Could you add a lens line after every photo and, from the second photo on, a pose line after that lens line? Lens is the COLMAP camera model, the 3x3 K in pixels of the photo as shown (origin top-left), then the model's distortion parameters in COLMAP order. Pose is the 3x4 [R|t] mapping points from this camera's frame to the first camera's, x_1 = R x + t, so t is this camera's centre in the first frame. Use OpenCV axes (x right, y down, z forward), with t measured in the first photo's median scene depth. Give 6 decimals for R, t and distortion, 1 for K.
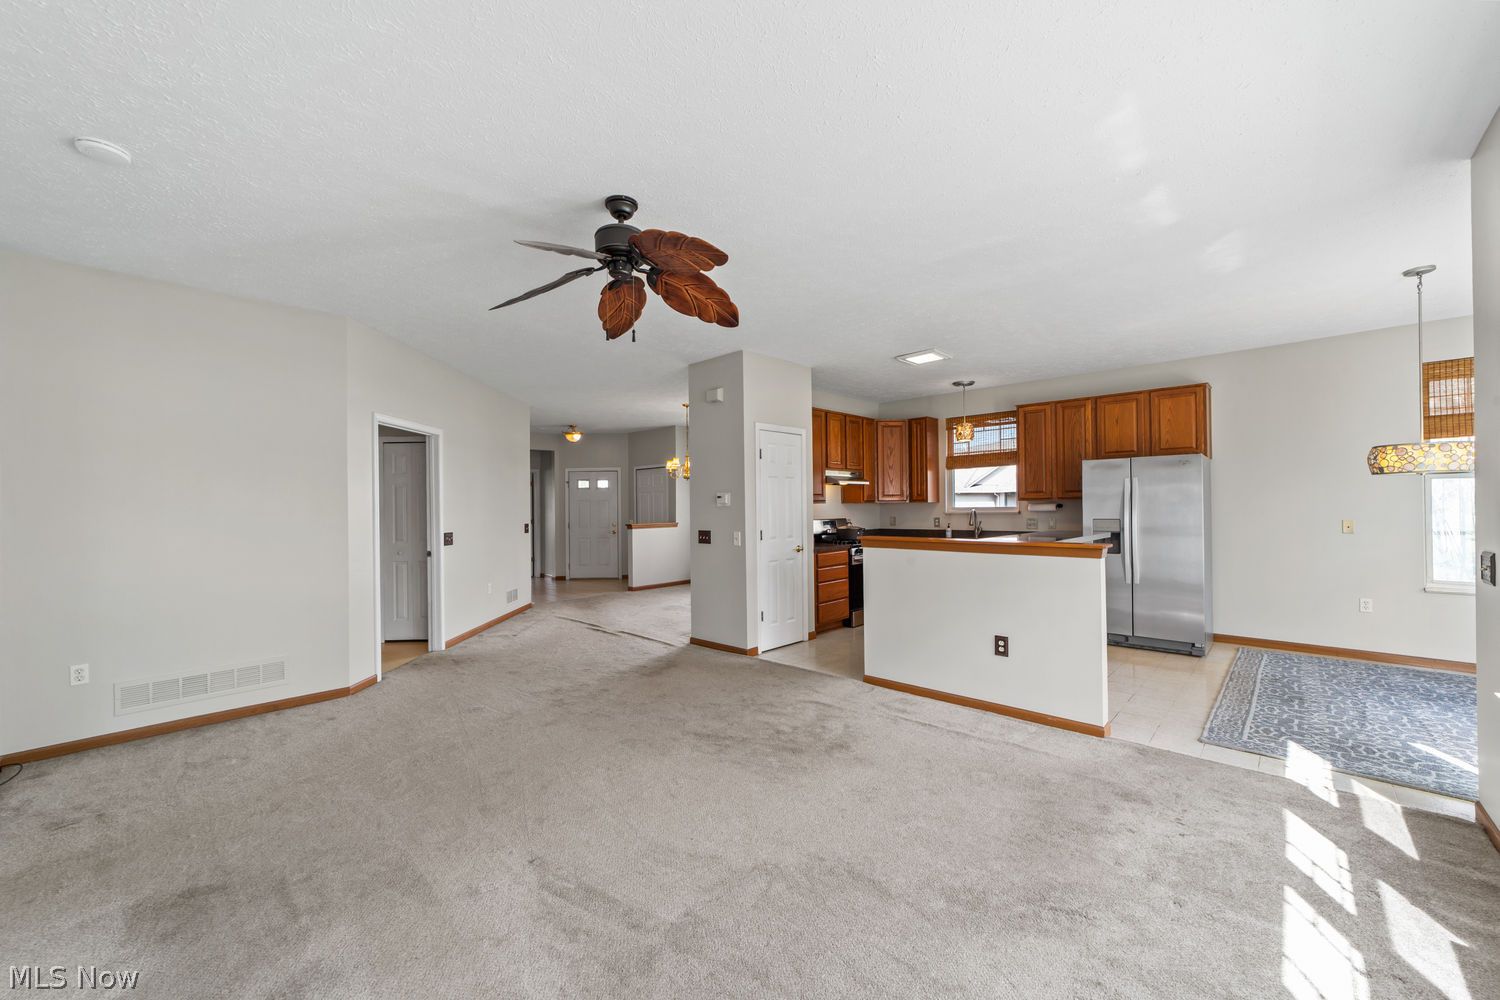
lens RADIAL K [[580.7, 0, 742.2], [0, 580.7, 499.4], [0, 0, 1]] dist [-0.013853, 0.007188]
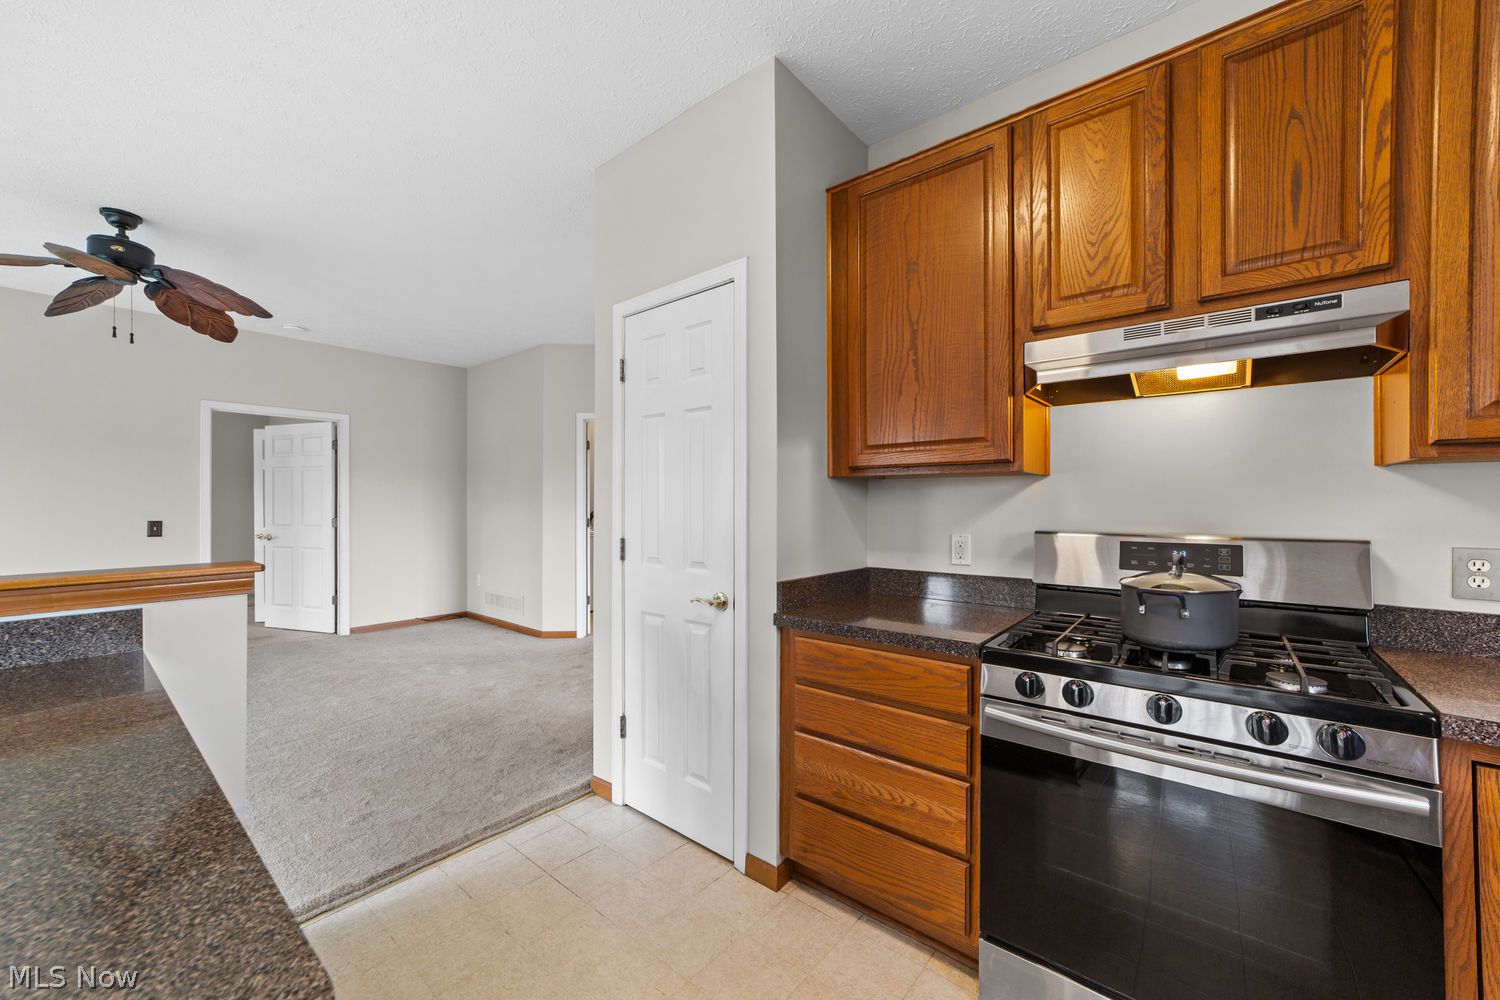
lens RADIAL K [[577.6, 0, 742.4], [0, 577.6, 502.8], [0, 0, 1]] dist [-0.019682, 0.010107]
pose [[0.067439, 0.011933, -0.997652, 0.444477], [0.010023, 0.999870, 0.012637, 0.018539], [0.997673, -0.010852, 0.067311, 0.964195]]
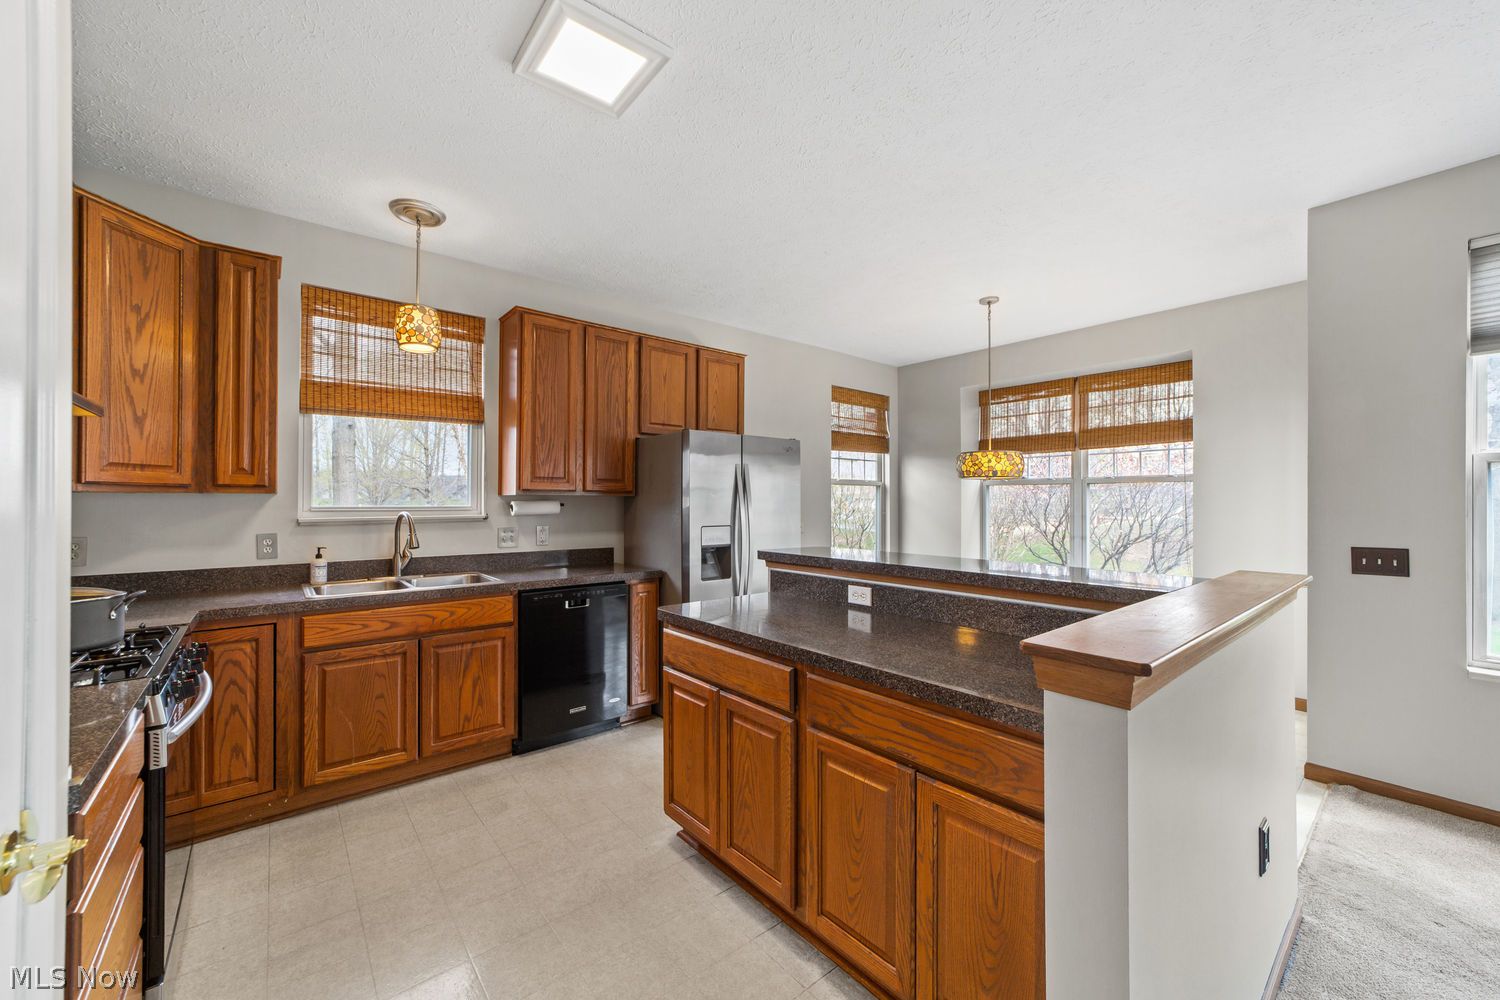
lens RADIAL K [[577.6, 0, 742.4], [0, 577.6, 502.8], [0, 0, 1]] dist [-0.019682, 0.010107]
pose [[0.118743, 0.009548, 0.992879, -0.000399], [-0.016281, 0.999838, -0.007668, 0.011057], [-0.992792, -0.015255, 0.118879, 0.821455]]
